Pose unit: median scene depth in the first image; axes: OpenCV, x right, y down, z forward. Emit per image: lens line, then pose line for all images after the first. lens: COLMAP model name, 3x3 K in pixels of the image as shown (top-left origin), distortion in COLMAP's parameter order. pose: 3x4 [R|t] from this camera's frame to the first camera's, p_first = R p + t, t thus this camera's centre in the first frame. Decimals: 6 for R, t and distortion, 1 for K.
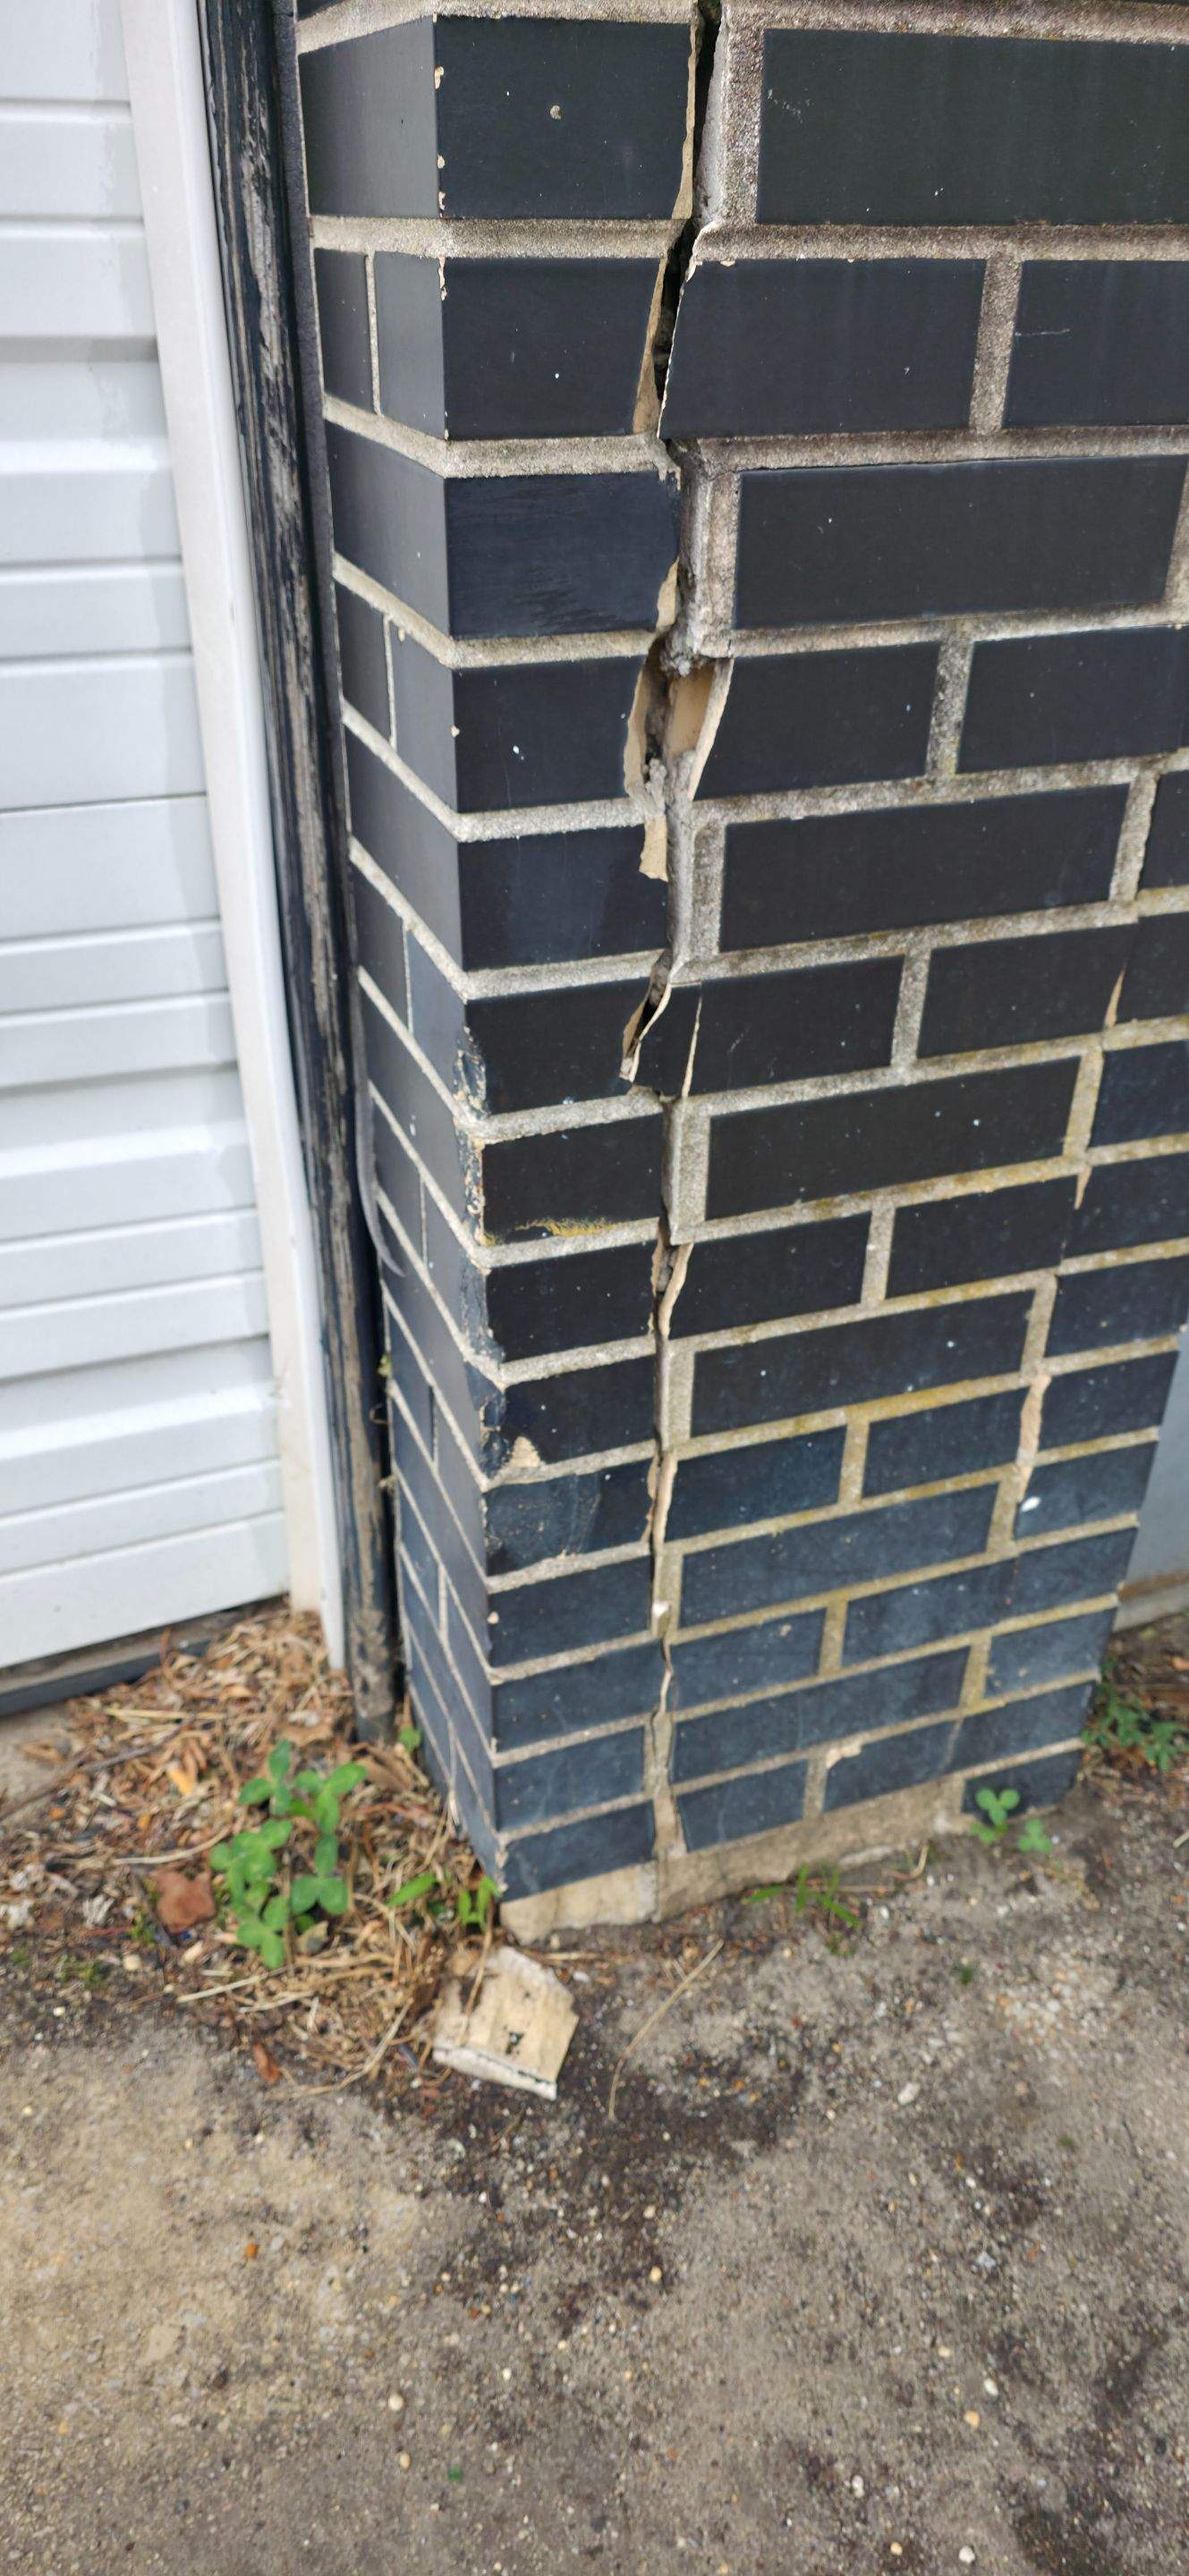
lens RADIAL K [[1742.7, 0, 634.2], [0, 1742.7, 1368.0], [0, 0, 1]] dist [0.011694, -0.016136]
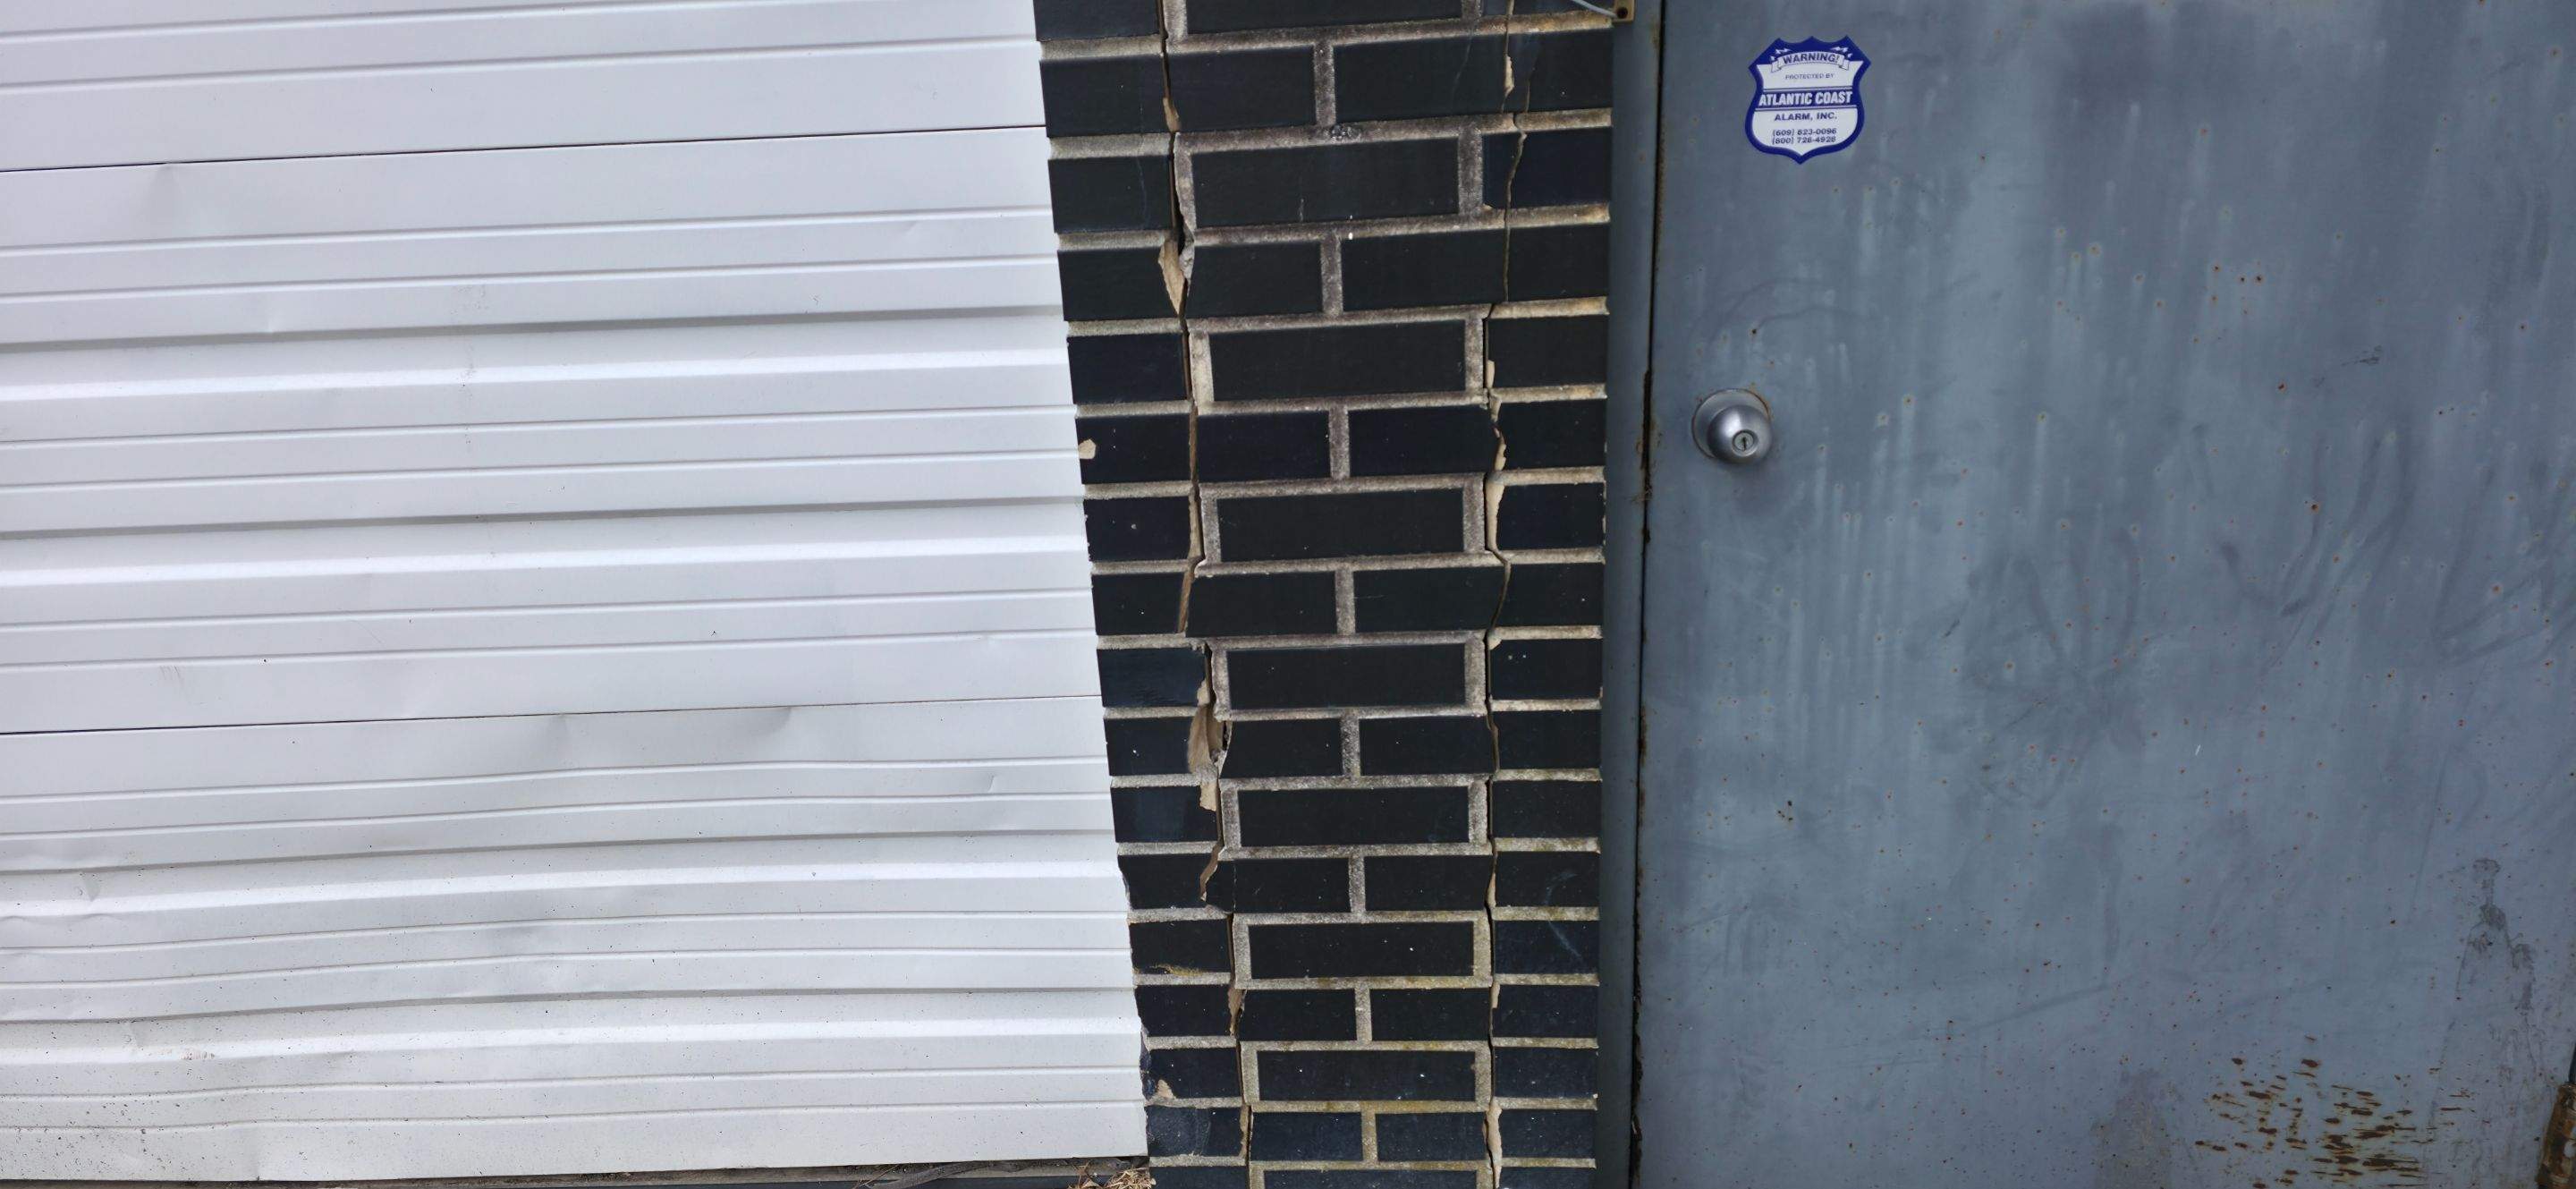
lens RADIAL K [[1589.5, 0, 1323.8], [0, 1589.5, 587.8], [0, 0, 1]] dist [0.100300, -0.132646]
pose [[0.910408, 0.078352, -0.406223, 0.826320], [-0.175366, 0.962411, -0.207391, -0.155371], [0.374704, 0.260048, 0.889928, -0.654735]]
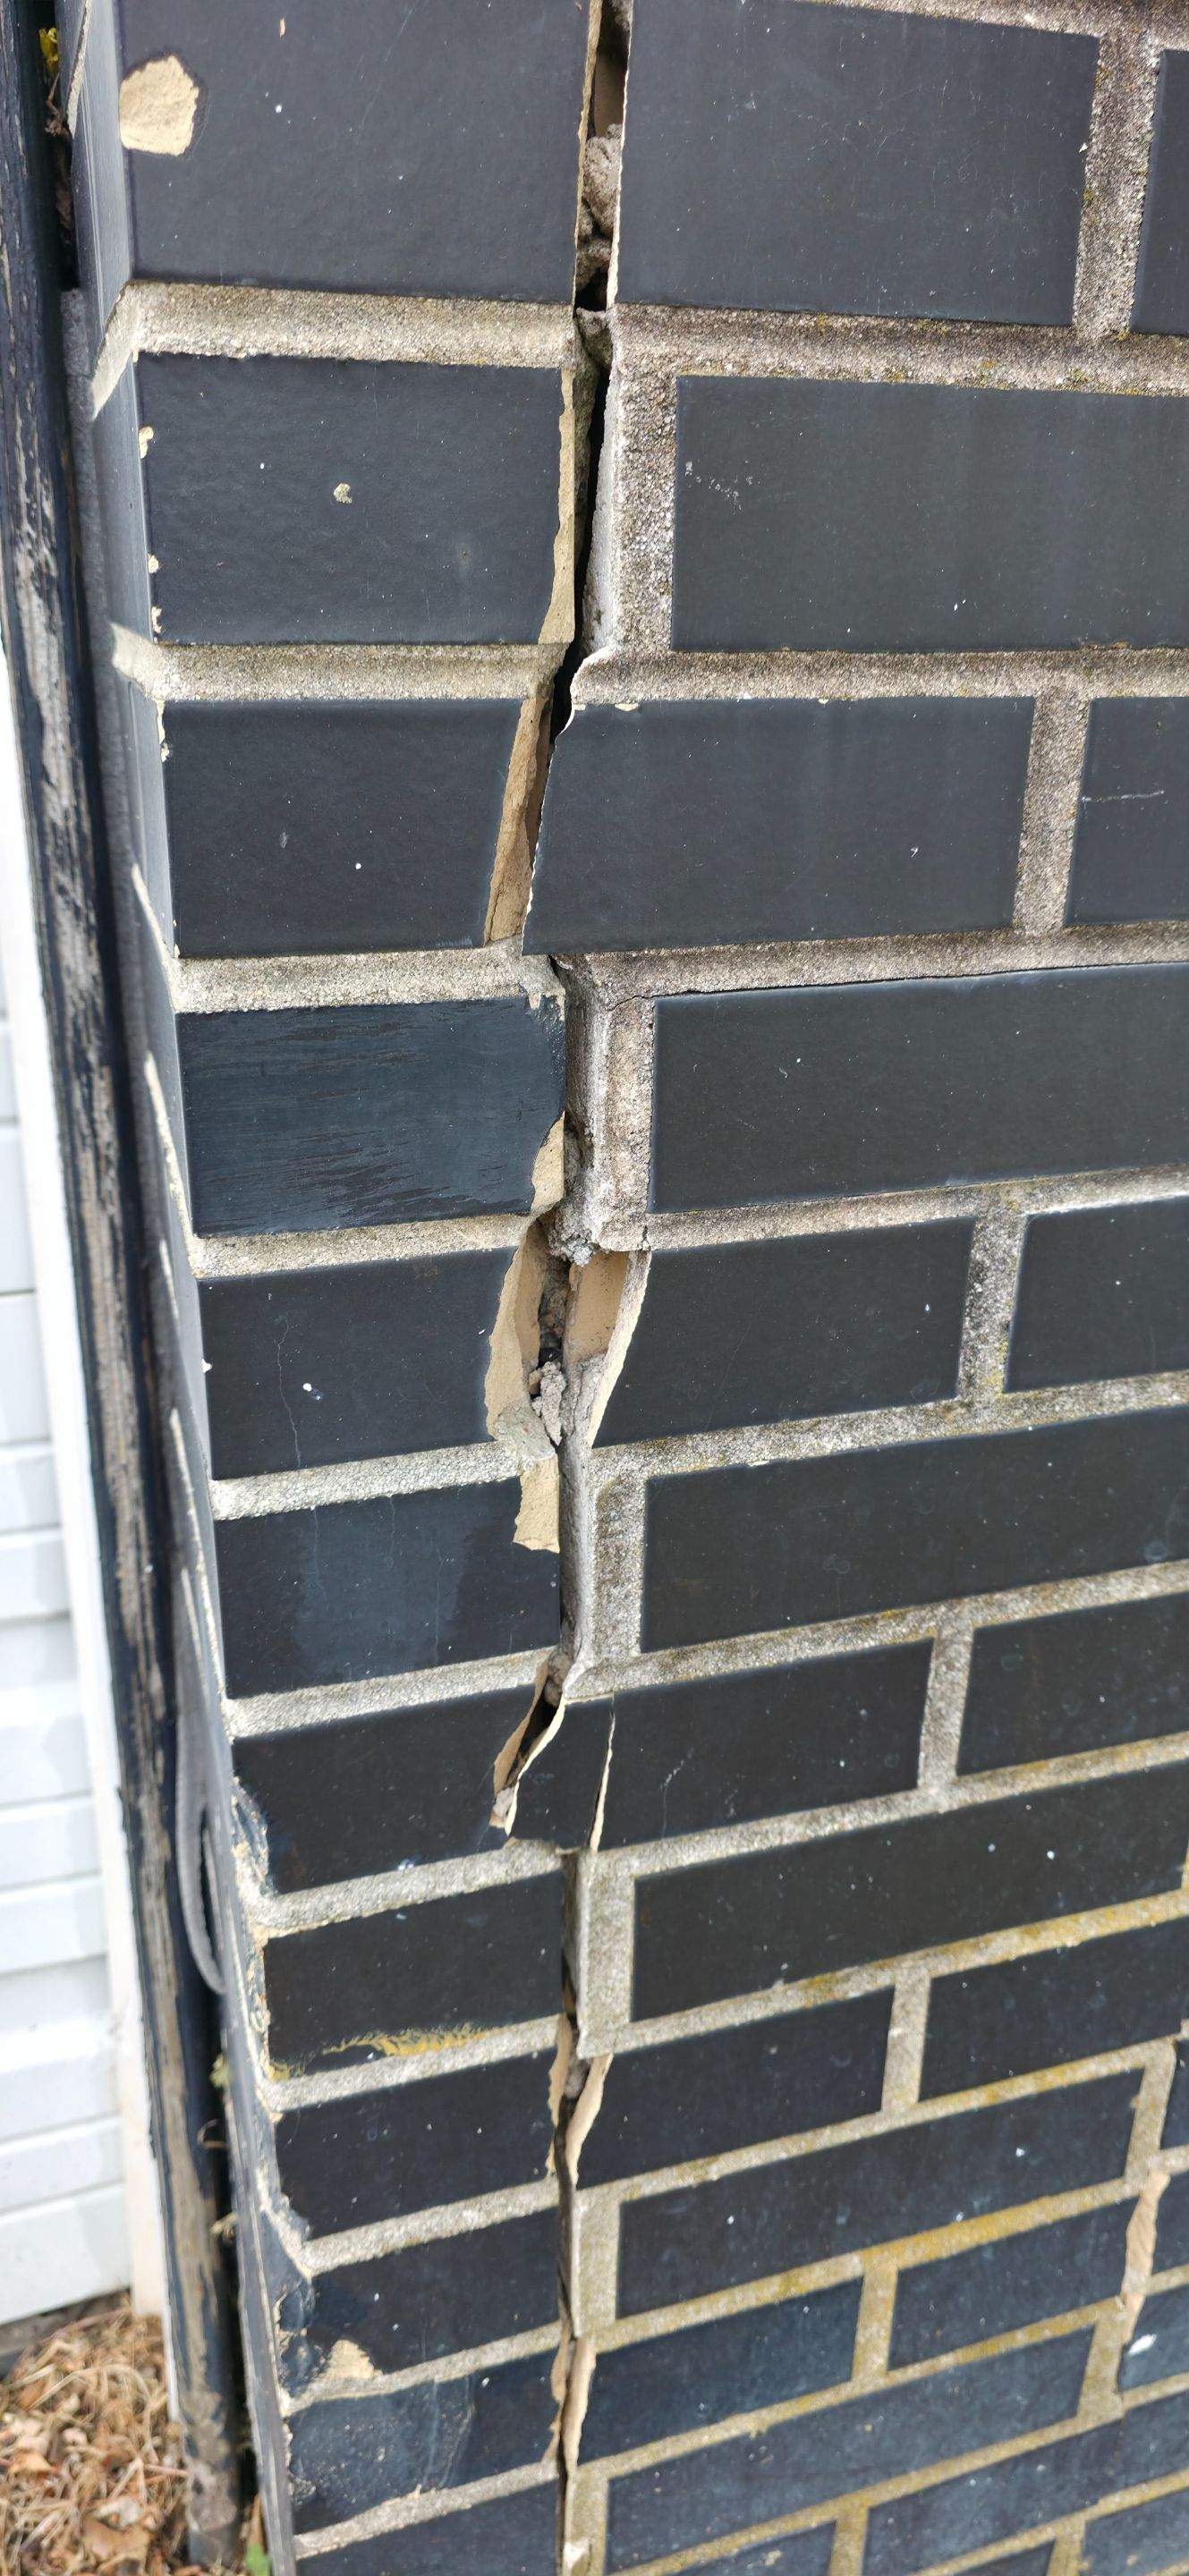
lens RADIAL K [[1655.6, 0, 595.2], [0, 1655.6, 1254.7], [0, 0, 1]] dist [0.067910, -0.082997]
pose [[0.998075, 0.016787, -0.059696, 0.063561], [-0.030267, 0.972079, -0.232695, -0.229072], [0.054123, 0.234054, 0.970716, 0.351928]]
